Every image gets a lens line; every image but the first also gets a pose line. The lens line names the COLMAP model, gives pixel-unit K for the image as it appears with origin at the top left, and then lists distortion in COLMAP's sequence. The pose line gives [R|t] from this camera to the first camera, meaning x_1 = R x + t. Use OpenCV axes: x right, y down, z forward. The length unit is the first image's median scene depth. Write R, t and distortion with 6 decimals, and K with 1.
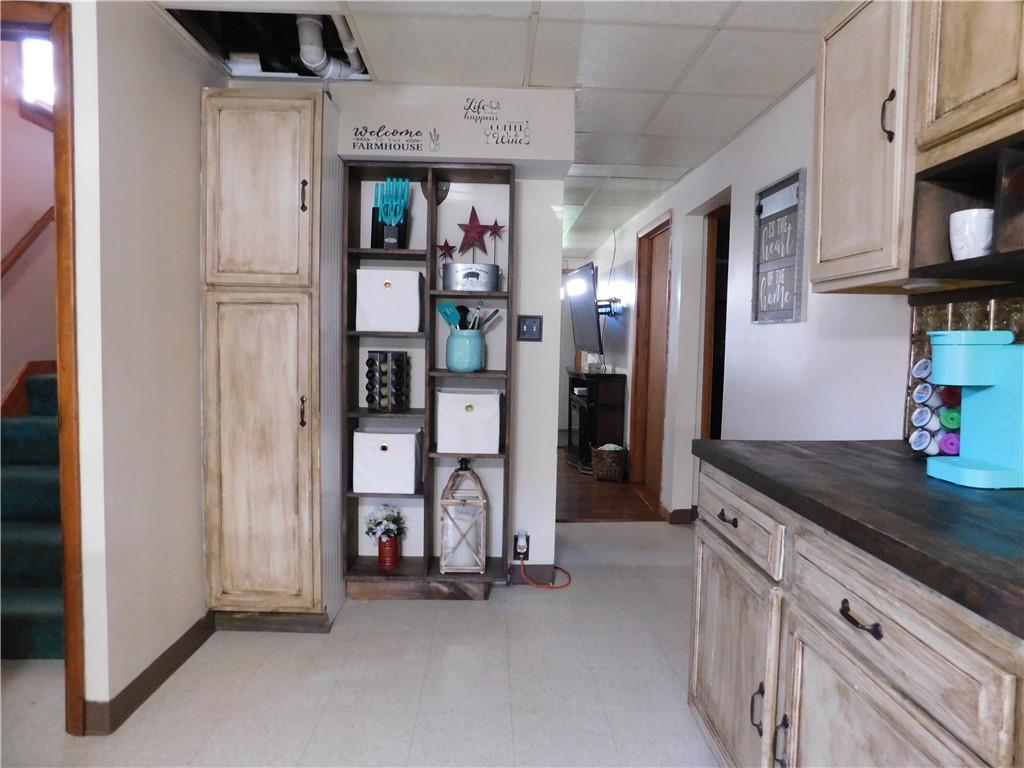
lens RADIAL K [[669.1, 0, 512.7], [0, 669.1, 385.7], [0, 0, 1]] dist [-0.069593, 0.046429]
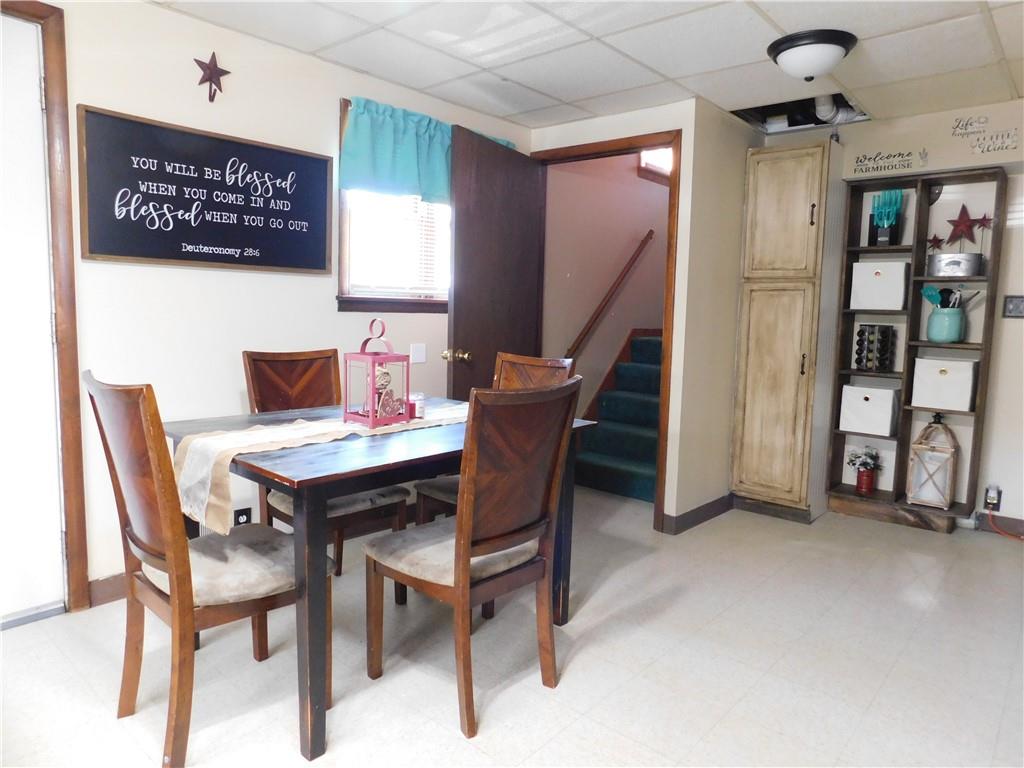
lens RADIAL K [[669.1, 0, 513.0], [0, 669.1, 383.9], [0, 0, 1]] dist [-0.069593, 0.046429]
pose [[0.730065, 0.069462, -0.679839, 0.186041], [-0.053777, 0.997575, 0.044176, 0.046784], [0.681259, 0.004308, 0.732030, -0.440617]]
